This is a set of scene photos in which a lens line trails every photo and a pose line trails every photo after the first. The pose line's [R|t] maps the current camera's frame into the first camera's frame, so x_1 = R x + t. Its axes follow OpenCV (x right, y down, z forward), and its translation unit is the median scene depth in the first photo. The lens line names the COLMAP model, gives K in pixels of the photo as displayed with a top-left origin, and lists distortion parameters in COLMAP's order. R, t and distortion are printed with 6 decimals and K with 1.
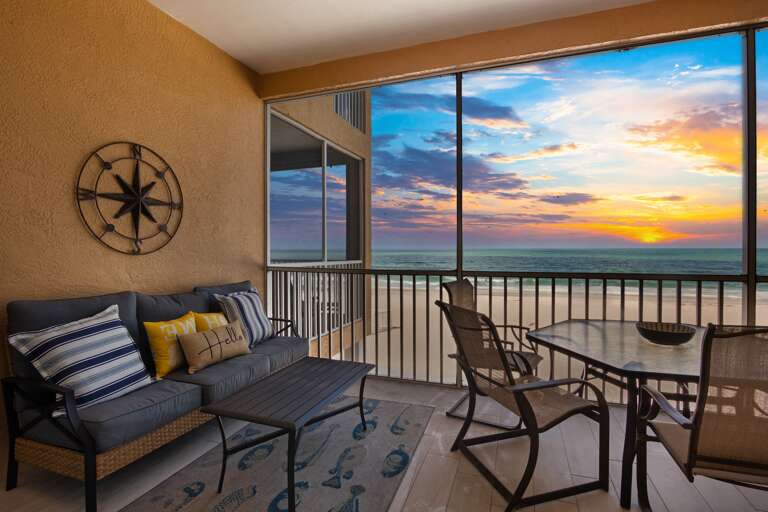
lens RADIAL K [[380.1, 0, 386.9], [0, 380.1, 256.8], [0, 0, 1]] dist [0.019910, 0.000860]
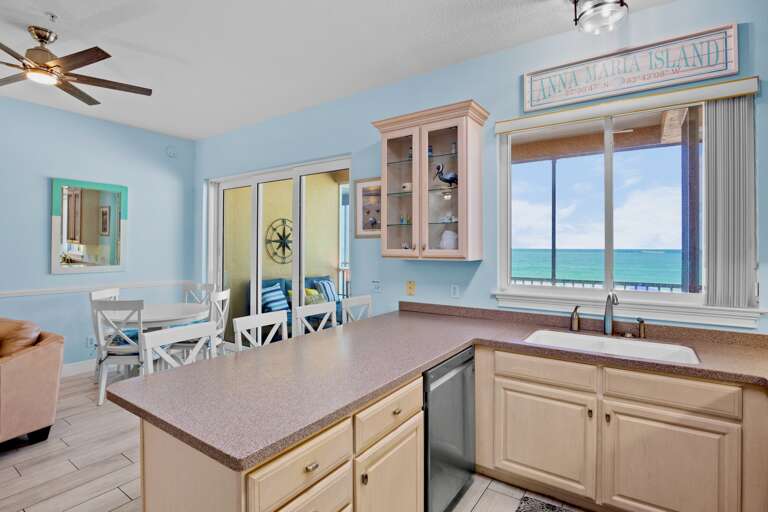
lens RADIAL K [[380.1, 0, 385.0], [0, 380.1, 255.3], [0, 0, 1]] dist [0.019910, 0.000860]
pose [[0.964214, -0.006813, -0.265039, 0.631217], [0.003861, 0.999925, -0.011657, -0.029648], [0.265098, 0.010217, 0.964167, -1.208597]]
